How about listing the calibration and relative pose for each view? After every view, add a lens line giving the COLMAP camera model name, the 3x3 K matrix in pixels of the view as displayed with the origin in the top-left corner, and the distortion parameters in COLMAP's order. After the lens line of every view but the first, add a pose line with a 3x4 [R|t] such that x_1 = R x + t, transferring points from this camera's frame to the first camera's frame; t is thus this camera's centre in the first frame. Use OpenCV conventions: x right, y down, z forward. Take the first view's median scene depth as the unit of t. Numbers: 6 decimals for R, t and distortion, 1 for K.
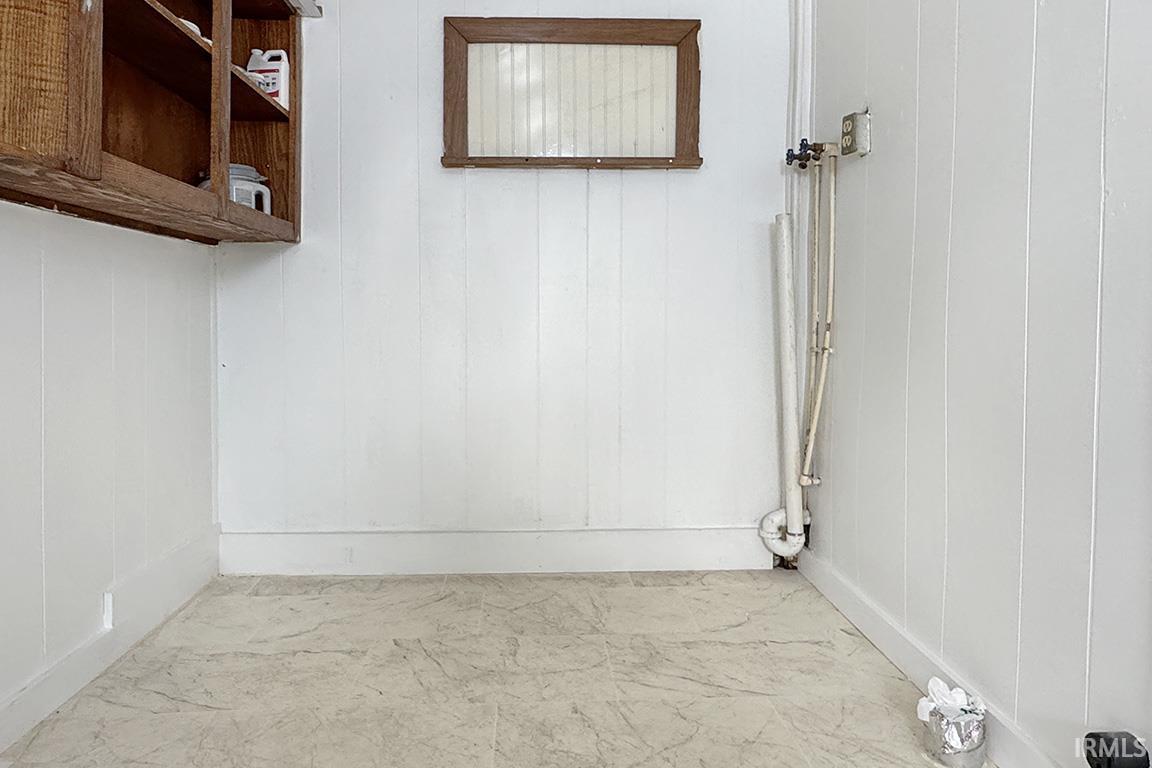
lens RADIAL K [[729.2, 0, 572.3], [0, 729.2, 339.0], [0, 0, 1]] dist [-0.004111, 0.001213]
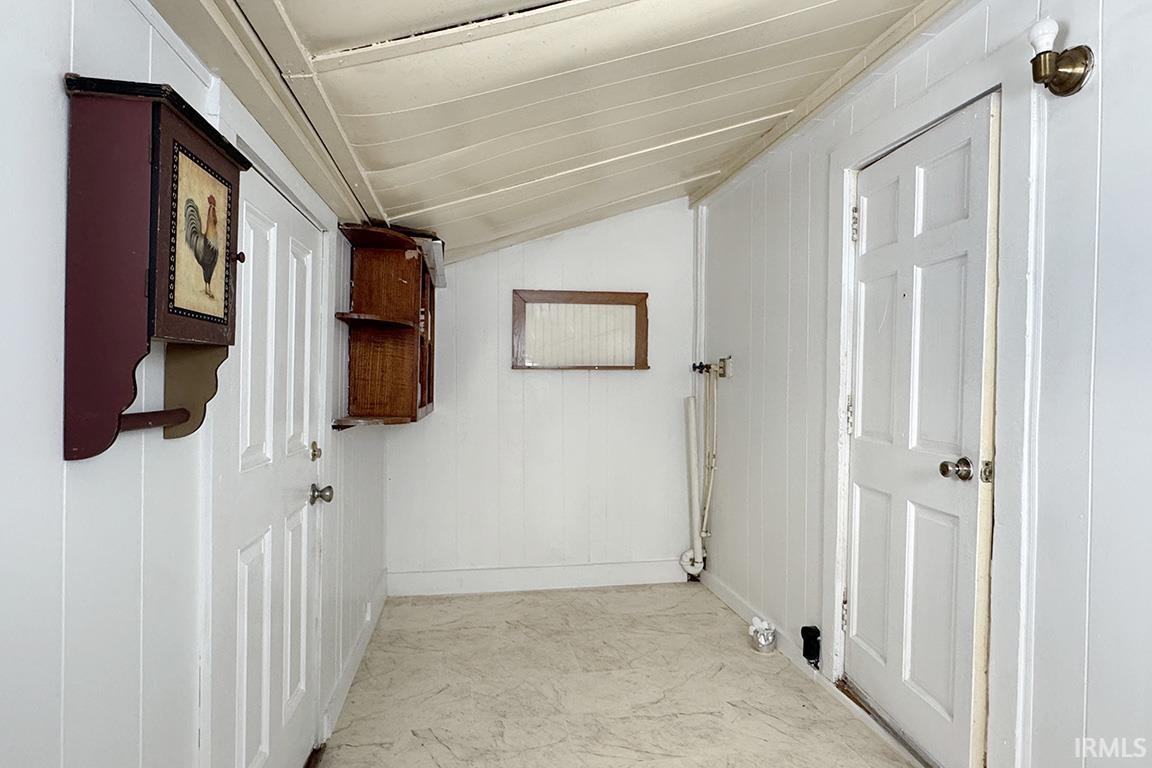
lens RADIAL K [[662.9, 0, 576.0], [0, 662.9, 384.0], [0, 0, 1]] dist [0.000468, -0.000268]
pose [[0.992734, -0.002110, 0.120314, -0.226582], [0.004569, 0.999786, -0.020167, -0.170200], [-0.120246, 0.020570, 0.992531, -0.712927]]
